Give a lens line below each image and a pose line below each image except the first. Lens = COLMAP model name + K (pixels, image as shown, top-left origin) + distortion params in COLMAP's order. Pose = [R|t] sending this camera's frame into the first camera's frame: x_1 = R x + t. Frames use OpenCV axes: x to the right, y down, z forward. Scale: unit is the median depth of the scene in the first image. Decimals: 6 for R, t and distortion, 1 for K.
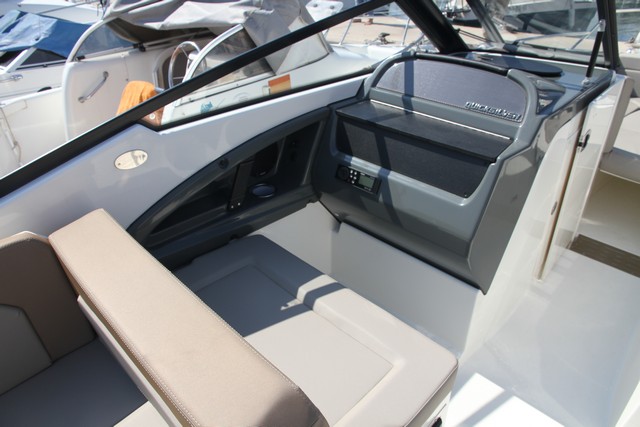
lens RADIAL K [[428.5, 0, 320.0], [0, 428.5, 213.5], [0, 0, 1]] dist [-0.075608, 0.002709]
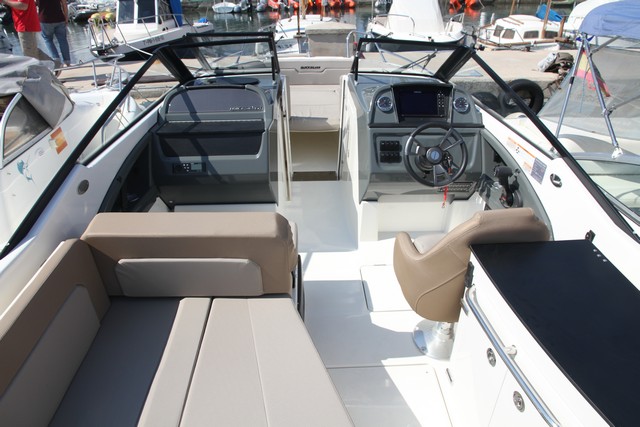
lens RADIAL K [[428.5, 0, 320.0], [0, 428.5, 213.5], [0, 0, 1]] dist [-0.075608, 0.002709]
pose [[0.694739, -0.358865, 0.623340, -0.608802], [0.382158, 0.918363, 0.102782, 0.096630], [-0.609337, 0.166808, 0.775166, -0.495270]]
